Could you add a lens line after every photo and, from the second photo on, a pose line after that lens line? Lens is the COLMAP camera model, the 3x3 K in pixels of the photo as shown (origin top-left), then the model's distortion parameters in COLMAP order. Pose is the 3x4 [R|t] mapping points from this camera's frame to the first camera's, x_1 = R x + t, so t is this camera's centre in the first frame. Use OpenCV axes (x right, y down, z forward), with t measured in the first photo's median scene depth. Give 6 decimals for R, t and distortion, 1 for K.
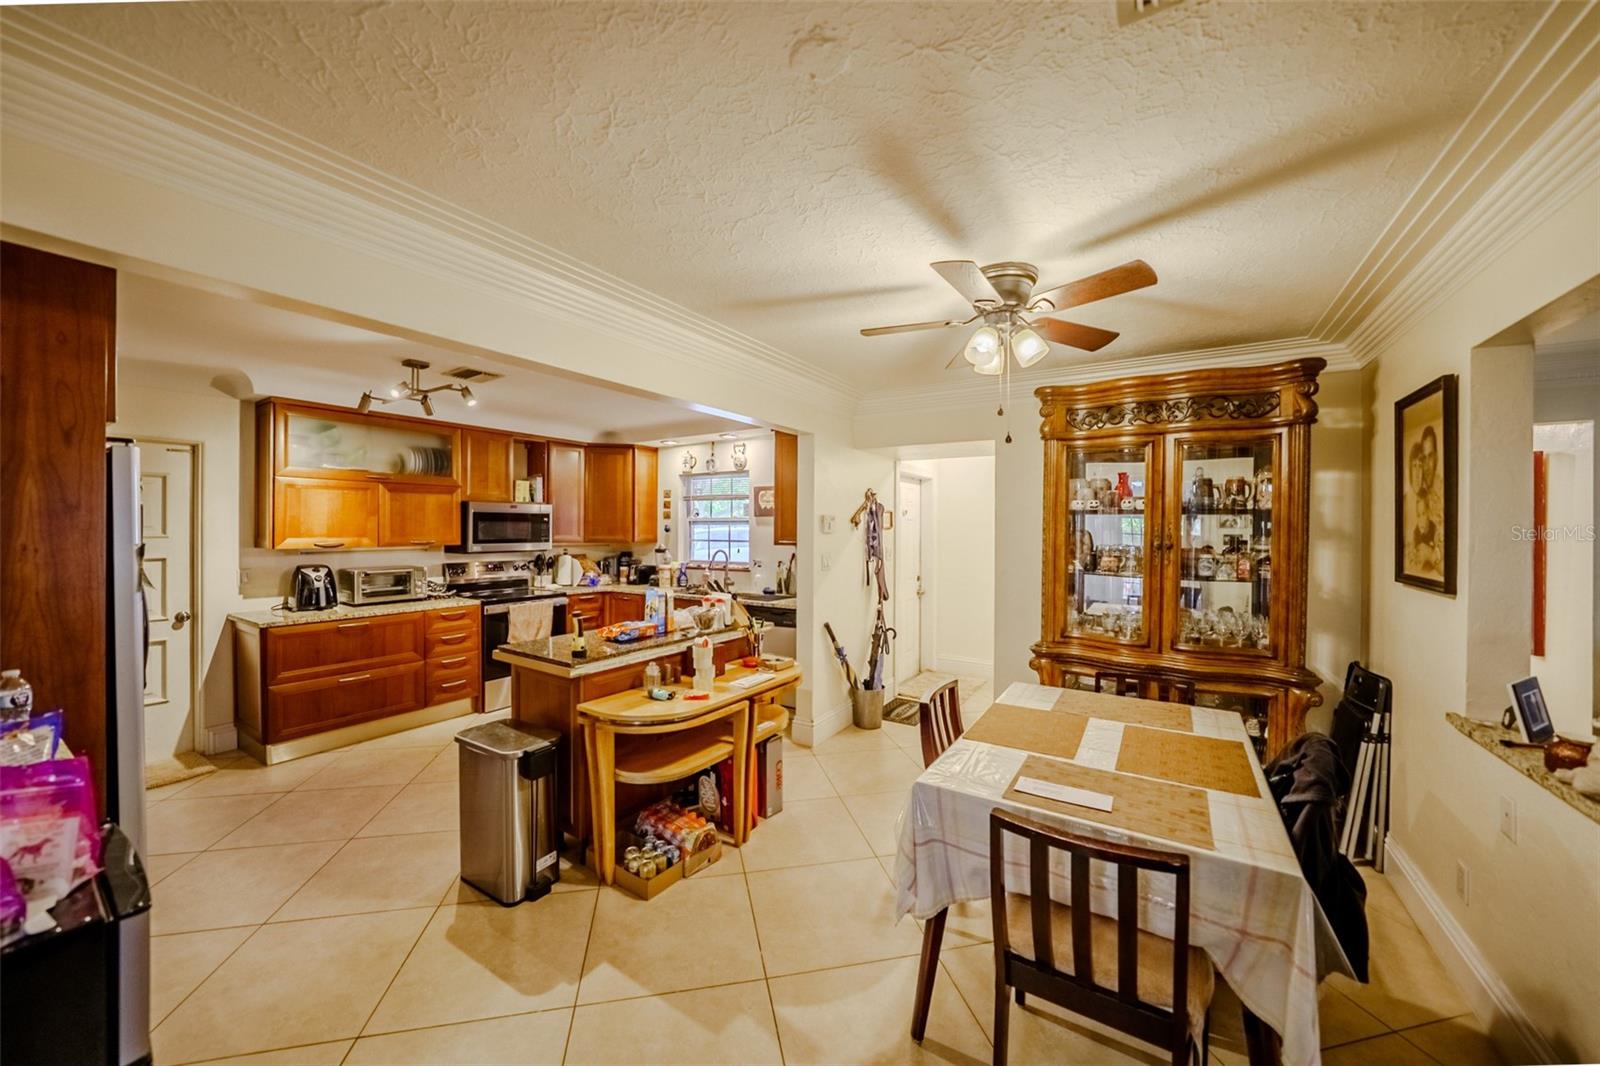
lens RADIAL K [[578.0, 0, 799.4], [0, 578.0, 529.1], [0, 0, 1]] dist [-0.029193, 0.006583]
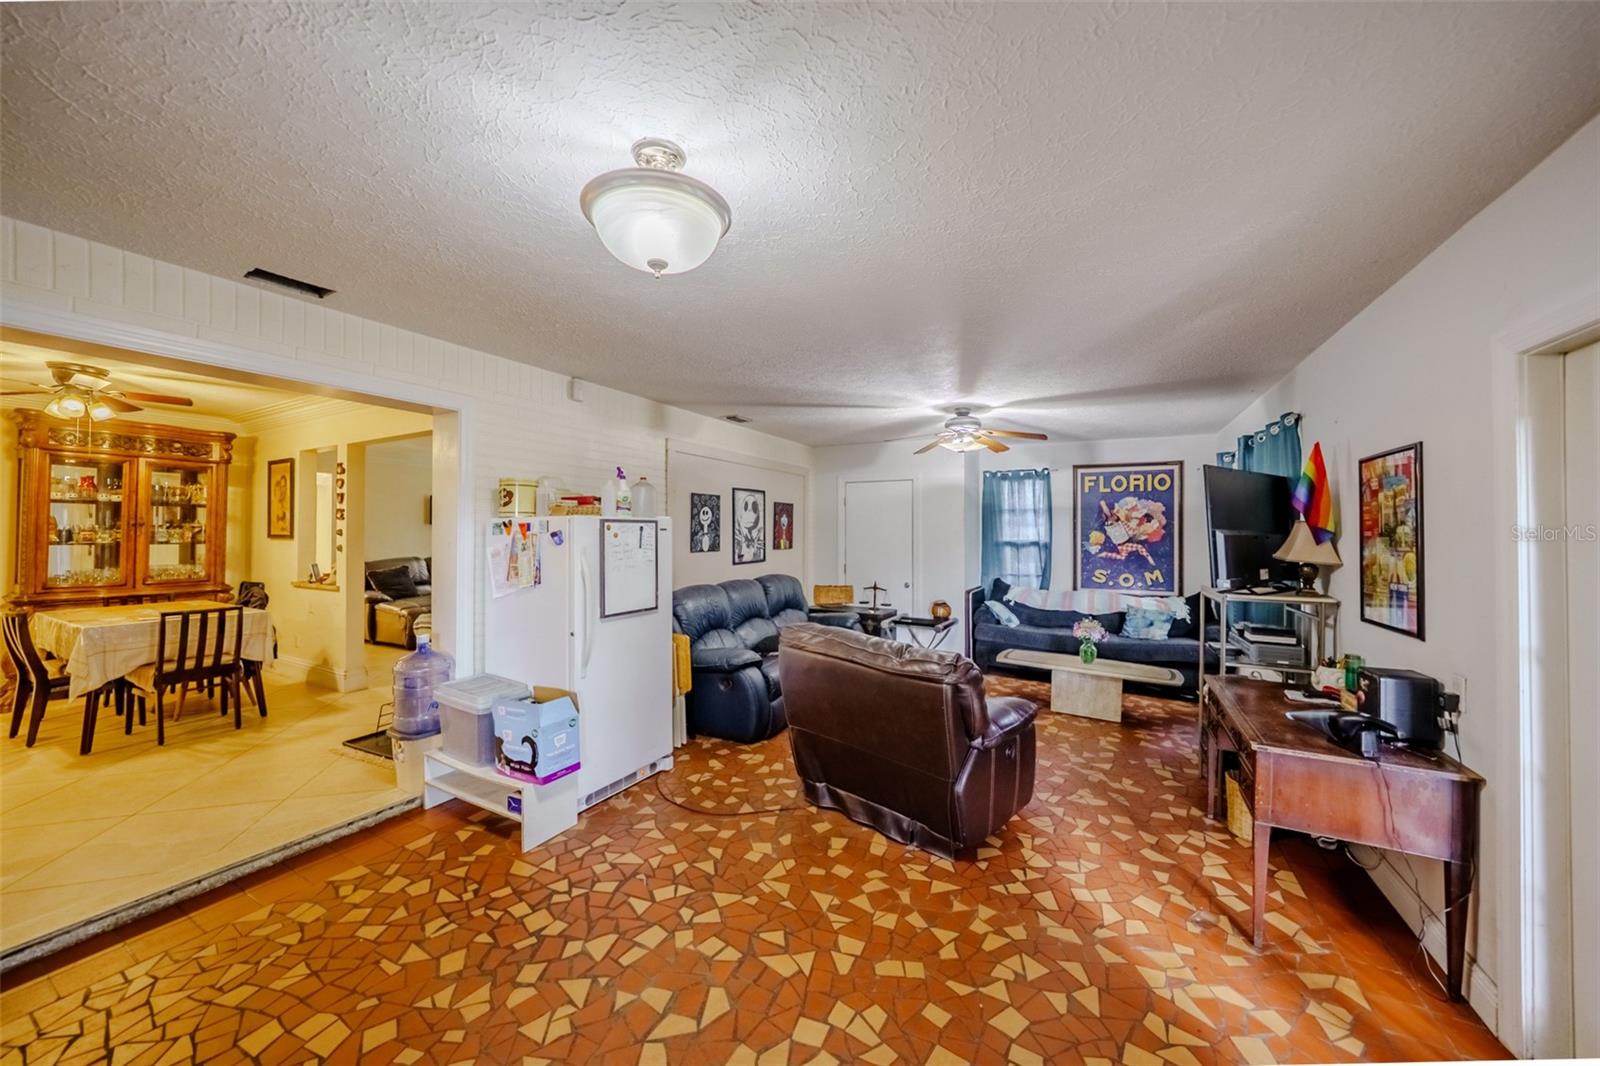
lens RADIAL K [[566.9, 0, 797.0], [0, 566.9, 527.5], [0, 0, 1]] dist [-0.028976, 0.005903]
pose [[-0.079222, 0.004722, 0.996846, -0.908959], [0.002439, 0.999987, -0.004543, 0.042367], [-0.996854, 0.002071, -0.079232, -0.648125]]
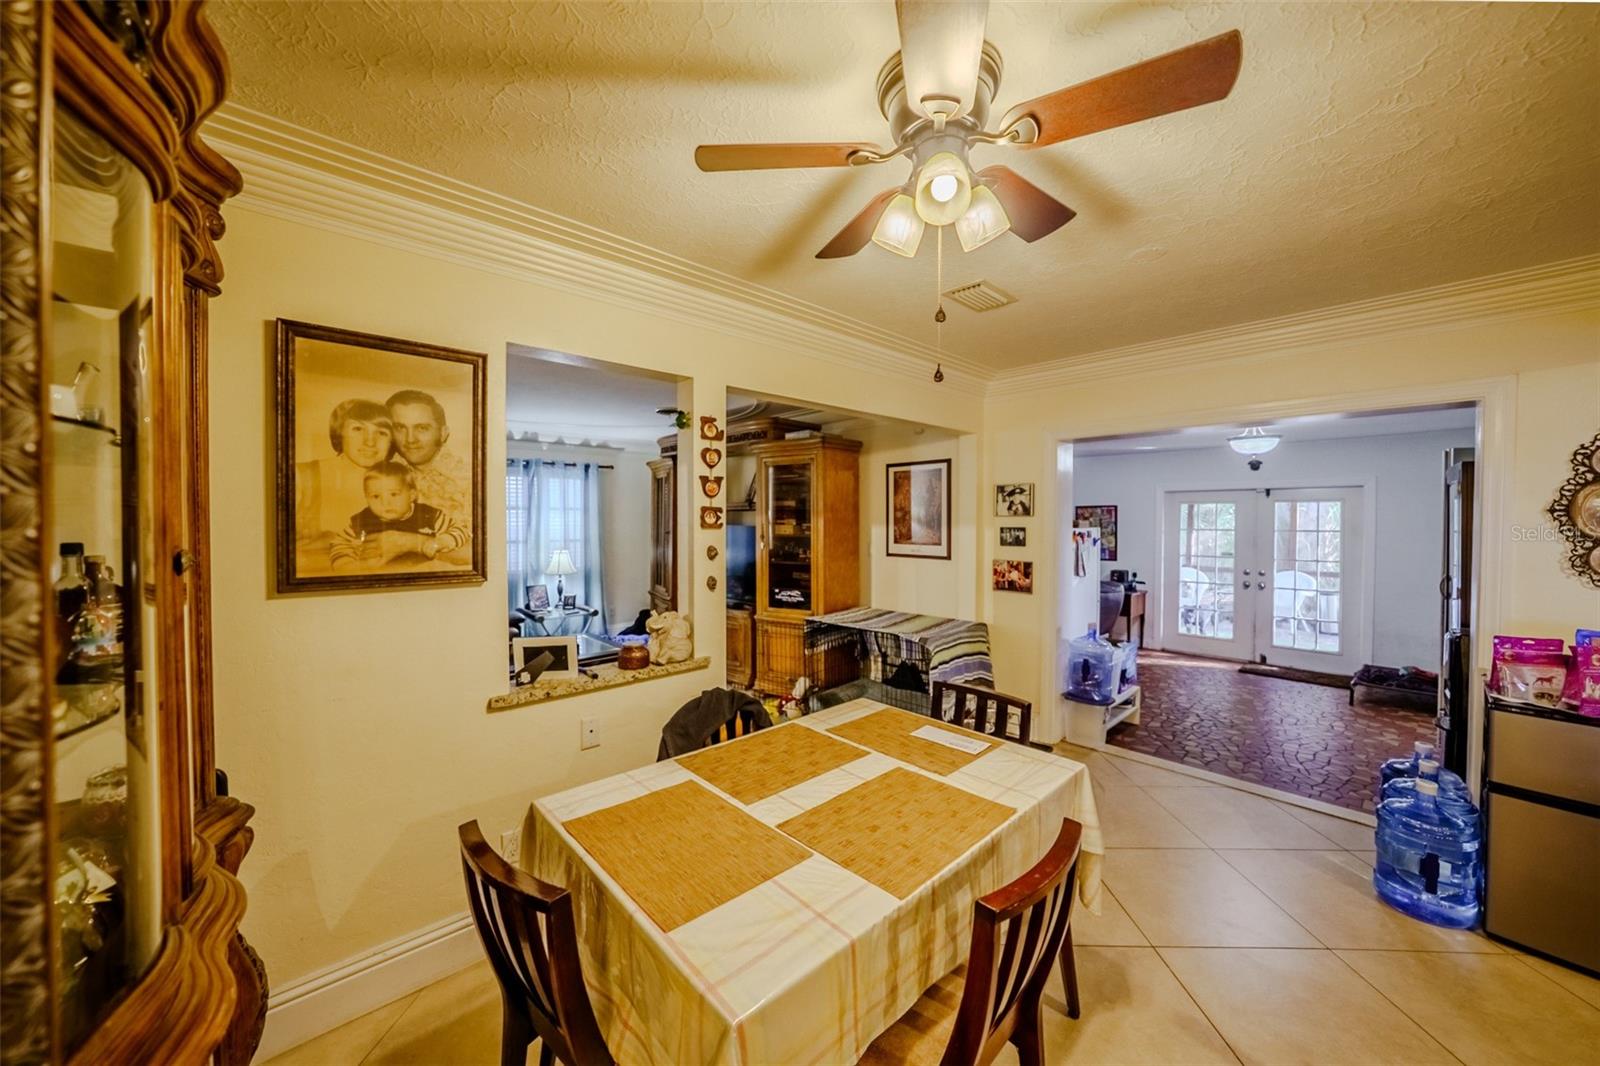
lens RADIAL K [[566.9, 0, 797.0], [0, 566.9, 527.5], [0, 0, 1]] dist [-0.028976, 0.005903]
pose [[-0.967254, -0.011256, 0.253560, 0.206574], [-0.006726, 0.999802, 0.018727, 0.001267], [-0.253720, 0.016408, -0.967138, 0.956669]]
